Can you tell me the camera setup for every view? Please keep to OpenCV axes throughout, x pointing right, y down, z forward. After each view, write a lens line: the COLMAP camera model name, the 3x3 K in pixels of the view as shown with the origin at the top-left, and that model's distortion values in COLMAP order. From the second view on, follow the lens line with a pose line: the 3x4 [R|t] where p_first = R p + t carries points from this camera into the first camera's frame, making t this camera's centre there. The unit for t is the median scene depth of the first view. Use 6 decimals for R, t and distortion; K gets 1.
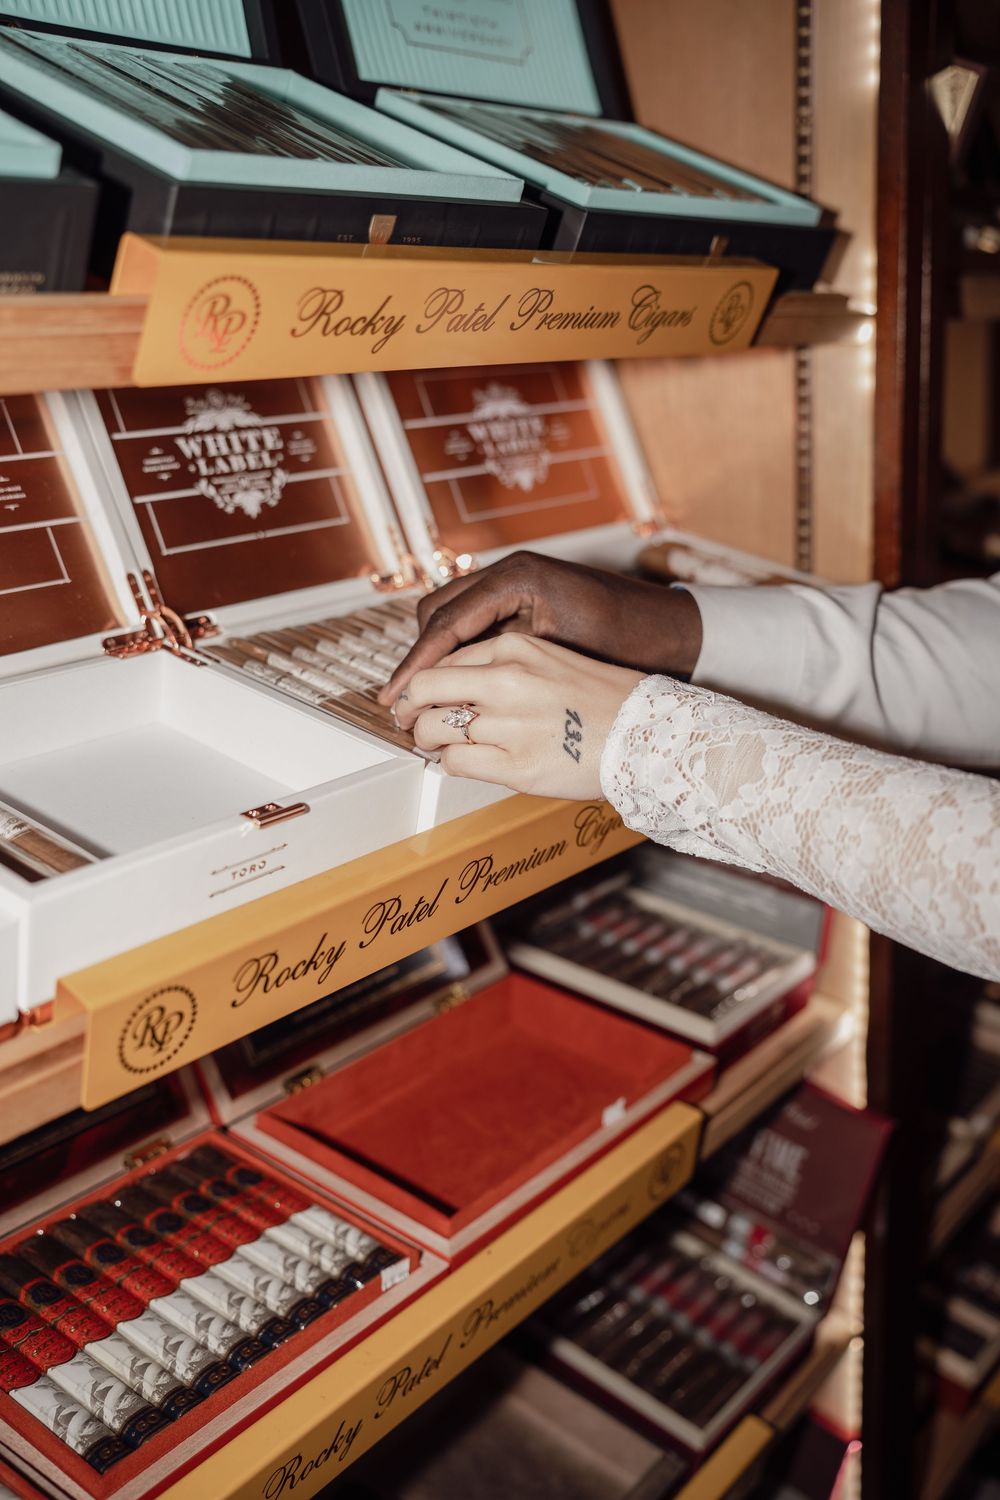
lens RADIAL K [[1501.4, 0, 500.0], [0, 1501.4, 750.0], [0, 0, 1]] dist [-0.079677, 0.198276]
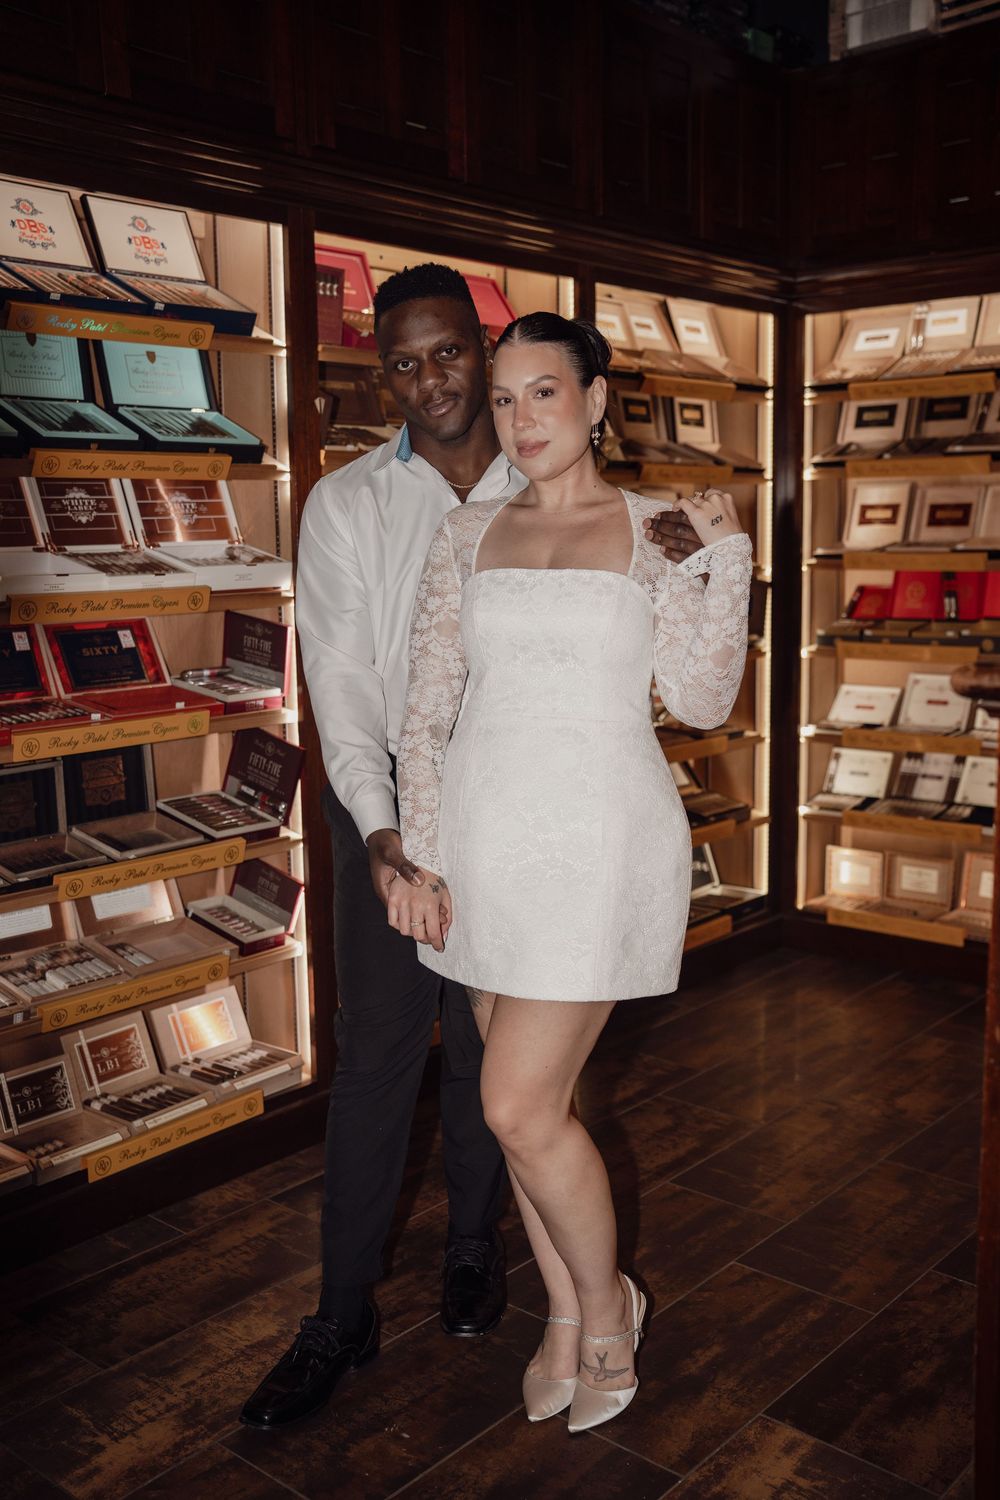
lens RADIAL K [[1501.4, 0, 500.0], [0, 1501.4, 750.0], [0, 0, 1]] dist [-0.079677, 0.198276]
pose [[0.998370, 0.038758, -0.041891, 0.979169], [-0.043151, 0.993036, -0.109626, 0.714669], [0.037351, 0.111255, 0.993090, -2.373969]]
